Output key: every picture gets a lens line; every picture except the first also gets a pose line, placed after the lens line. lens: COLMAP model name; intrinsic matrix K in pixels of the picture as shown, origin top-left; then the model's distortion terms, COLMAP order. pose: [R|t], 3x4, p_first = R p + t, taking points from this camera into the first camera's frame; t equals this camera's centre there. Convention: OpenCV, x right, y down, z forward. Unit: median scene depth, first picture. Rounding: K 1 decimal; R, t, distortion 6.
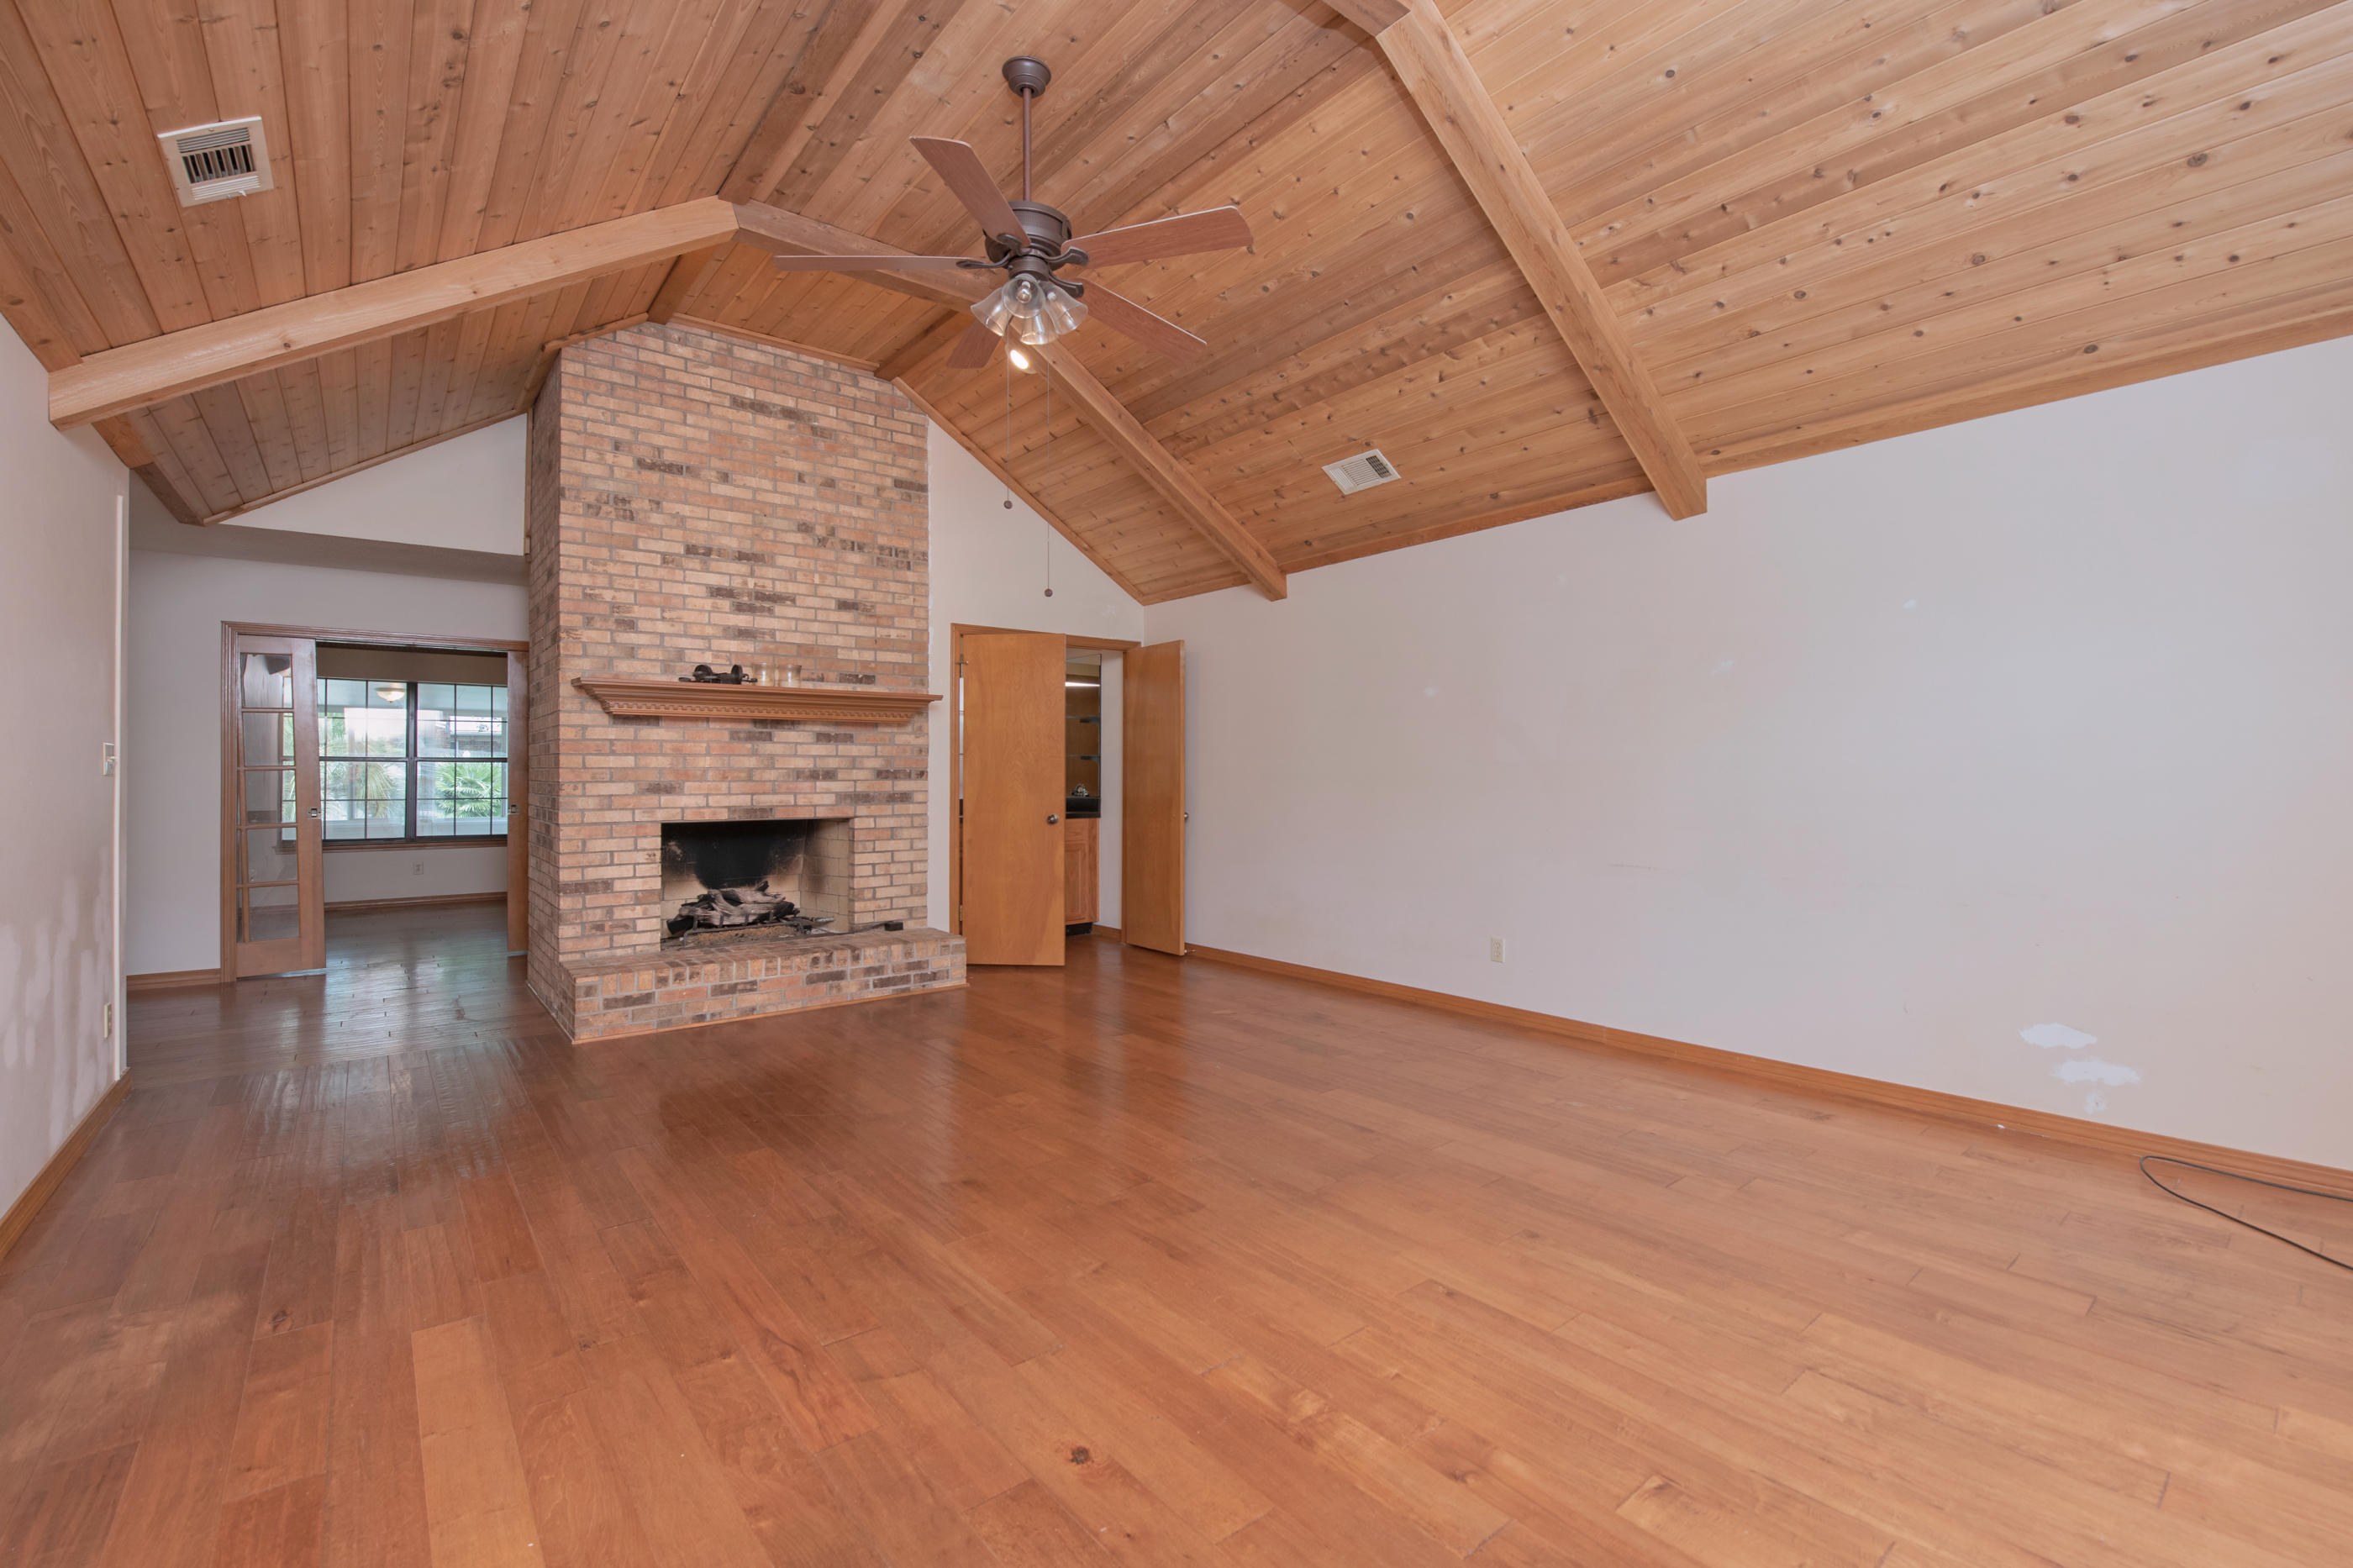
lens RADIAL K [[974.3, 0, 1207.5], [0, 974.3, 768.4], [0, 0, 1]] dist [-0.018183, -0.000559]
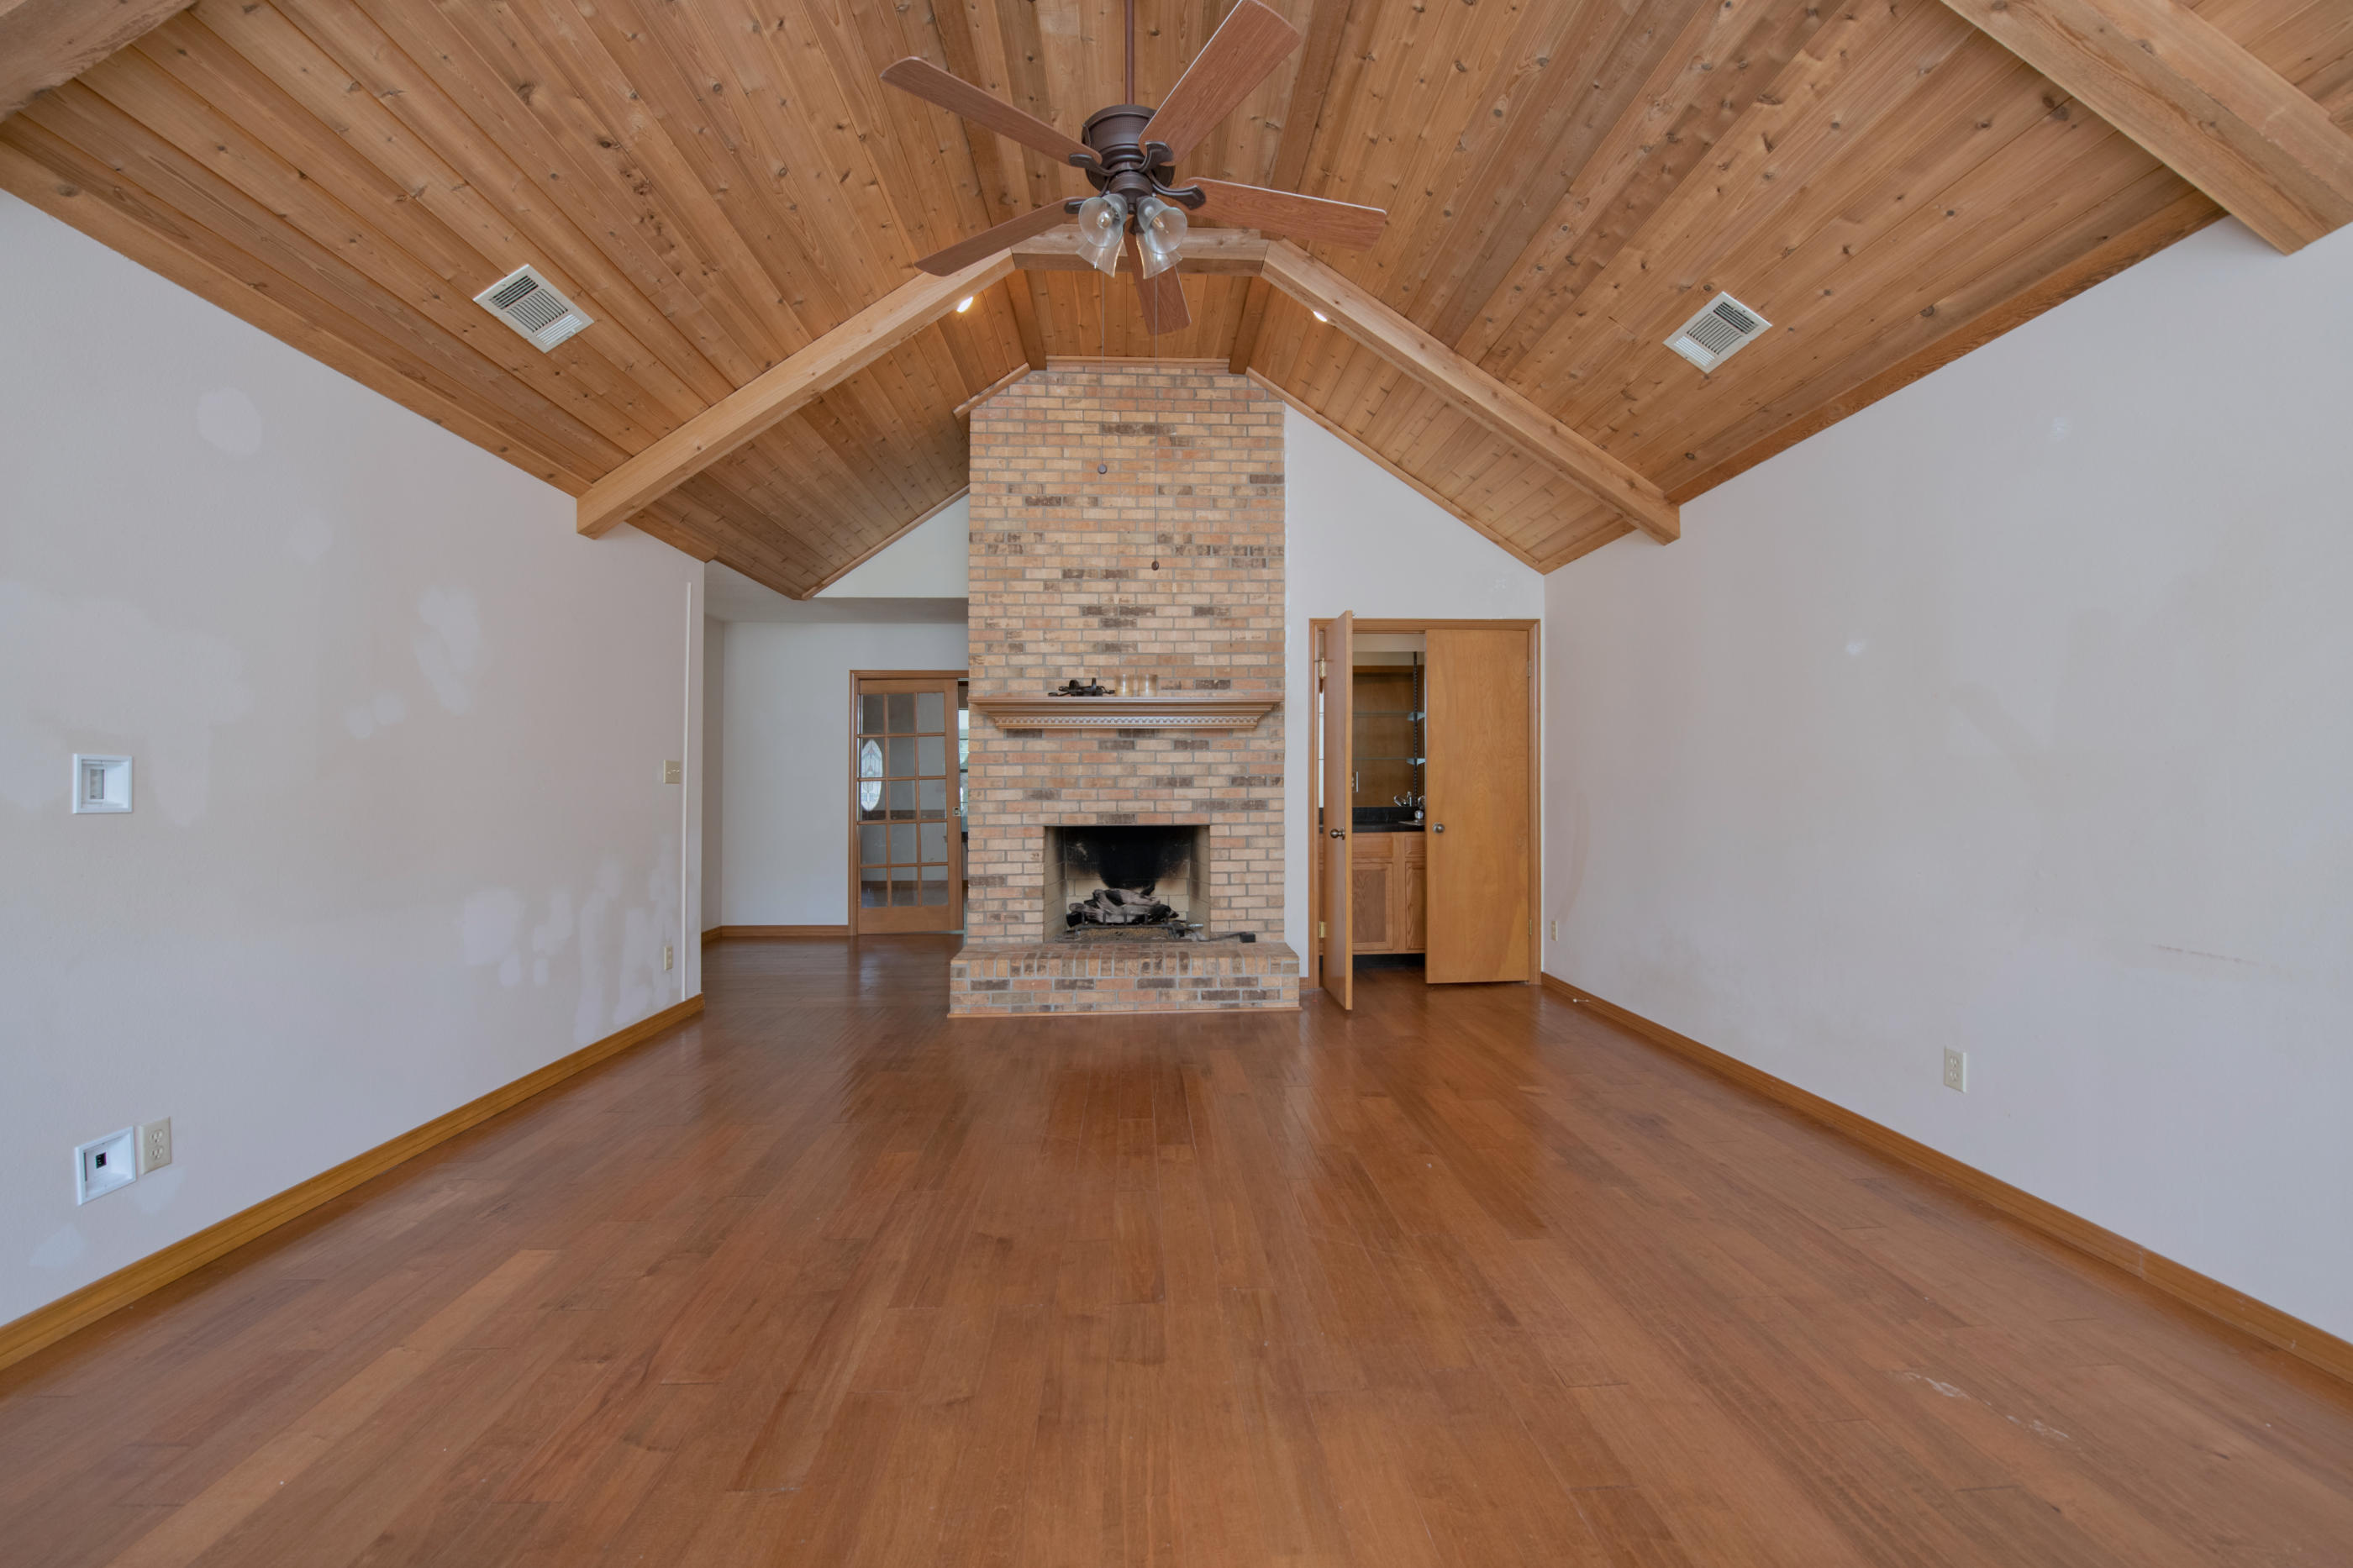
lens RADIAL K [[970.3, 0, 1224.5], [0, 970.3, 782.9], [0, 0, 1]] dist [0.001372, -0.013193]
pose [[0.815244, -0.002212, -0.579113, 0.234474], [0.006909, 0.999959, 0.005906, 0.002234], [0.579076, -0.008815, 0.815226, 0.214779]]
